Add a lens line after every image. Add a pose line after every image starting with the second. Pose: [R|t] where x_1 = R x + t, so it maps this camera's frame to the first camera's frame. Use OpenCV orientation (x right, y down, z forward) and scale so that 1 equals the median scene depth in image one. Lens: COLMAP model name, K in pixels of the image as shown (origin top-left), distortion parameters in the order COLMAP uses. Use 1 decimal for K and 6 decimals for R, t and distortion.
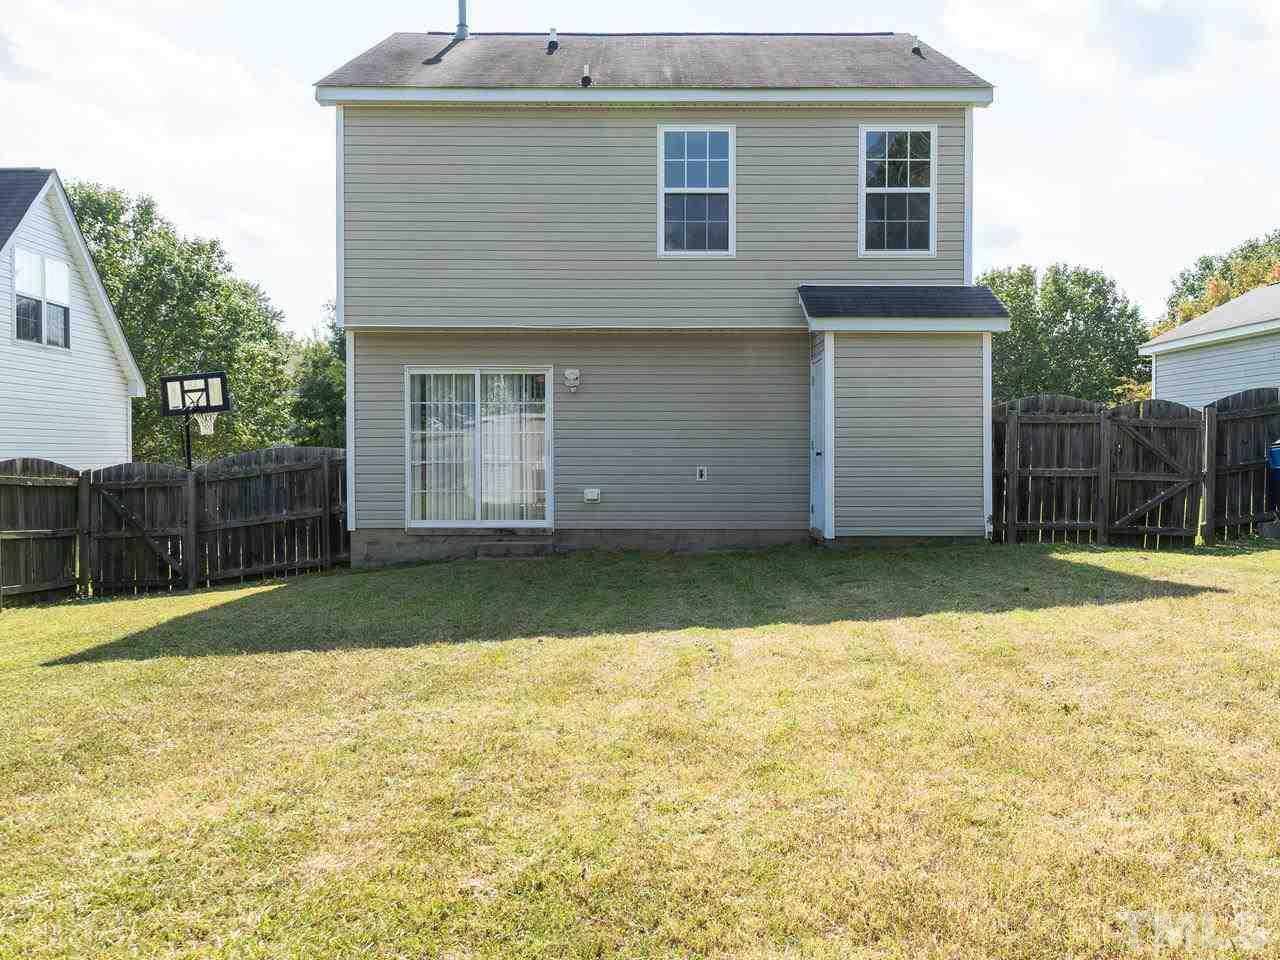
lens RADIAL K [[1125.4, 0, 640.0], [0, 1125.4, 480.0], [0, 0, 1]] dist [0.003758, 0.004135]
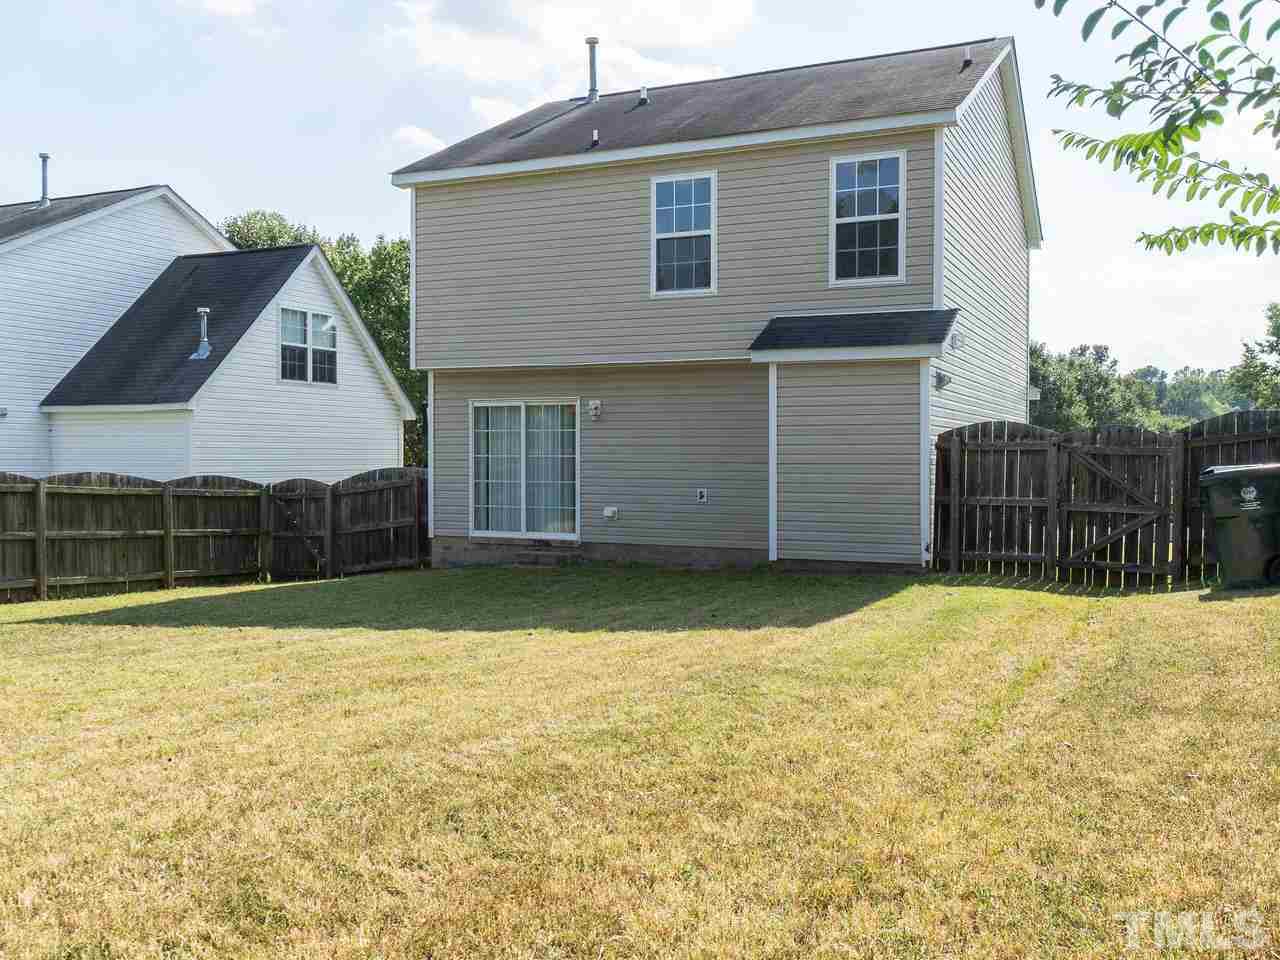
lens RADIAL K [[1125.4, 0, 640.0], [0, 1125.4, 480.0], [0, 0, 1]] dist [0.003758, 0.004135]
pose [[0.910748, 0.011584, -0.412801, 0.462497], [-0.012182, 0.999925, 0.001184, -0.021351], [0.412784, 0.003950, 0.910821, -0.003496]]
